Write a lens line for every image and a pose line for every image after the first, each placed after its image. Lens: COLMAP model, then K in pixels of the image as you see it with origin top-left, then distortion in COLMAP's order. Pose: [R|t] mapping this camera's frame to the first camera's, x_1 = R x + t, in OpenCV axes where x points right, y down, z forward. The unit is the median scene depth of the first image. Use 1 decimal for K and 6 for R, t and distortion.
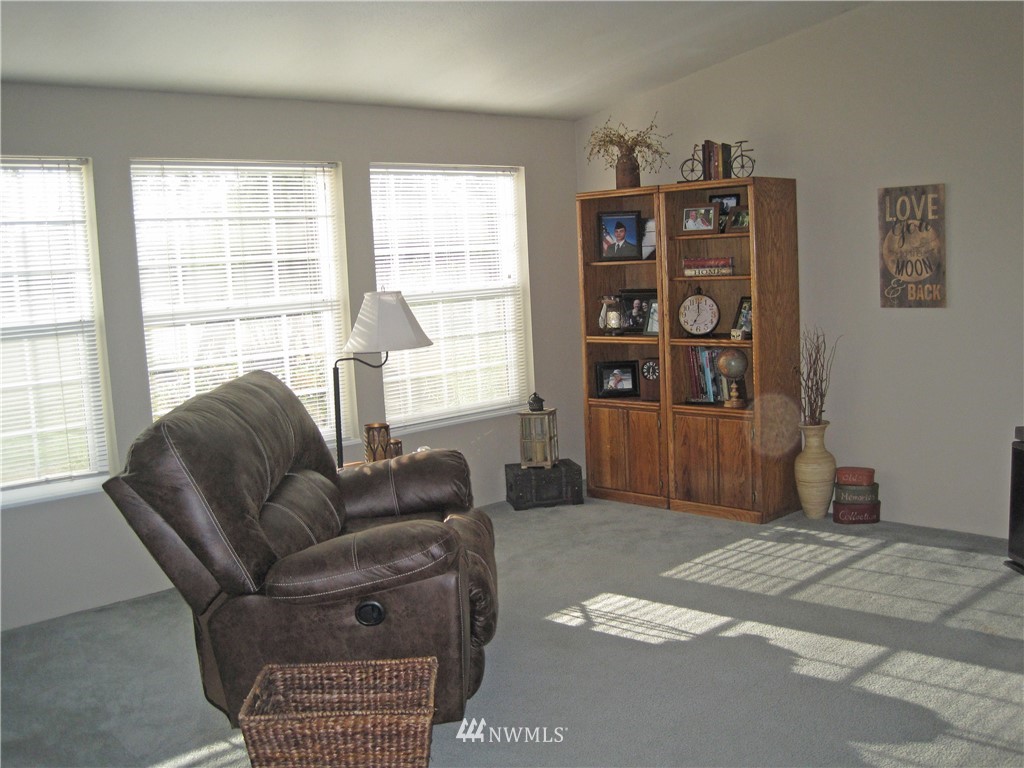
lens RADIAL K [[1065.5, 0, 512.0], [0, 1065.5, 384.0], [0, 0, 1]] dist [-0.124786, 0.008804]
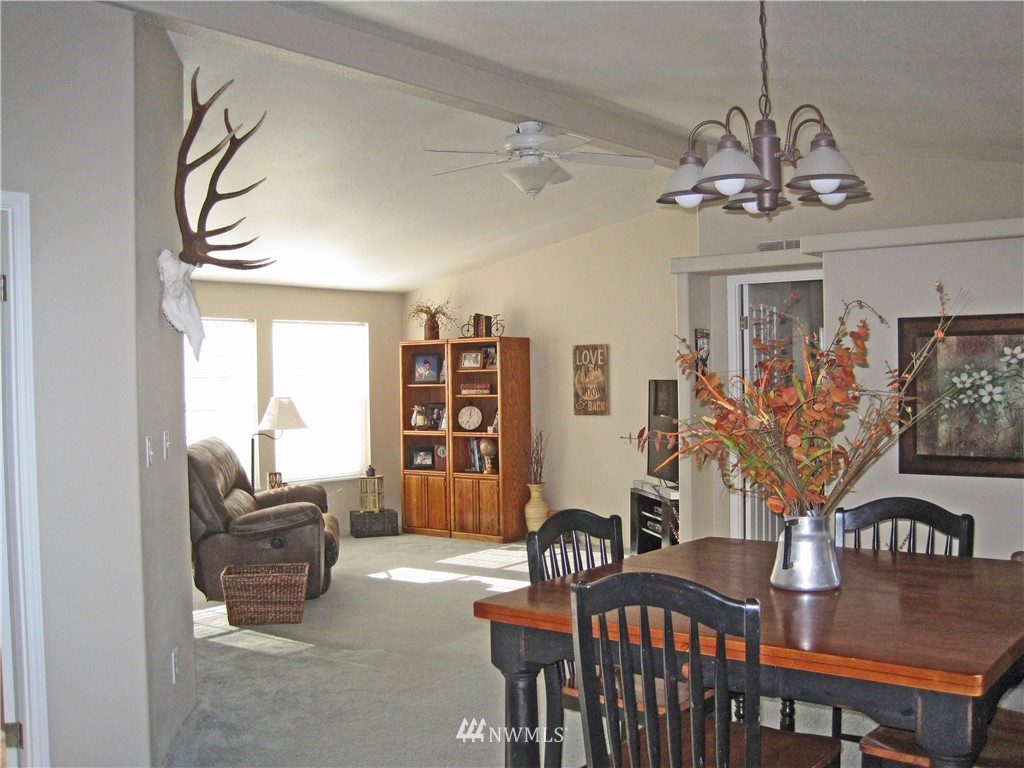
lens RADIAL K [[1065.5, 0, 512.0], [0, 1065.5, 384.0], [0, 0, 1]] dist [-0.124786, 0.008804]
pose [[0.991549, 0.031383, 0.125882, 0.030617], [-0.016379, 0.992820, -0.118495, 0.078220], [-0.128696, 0.115431, 0.984943, -0.649874]]
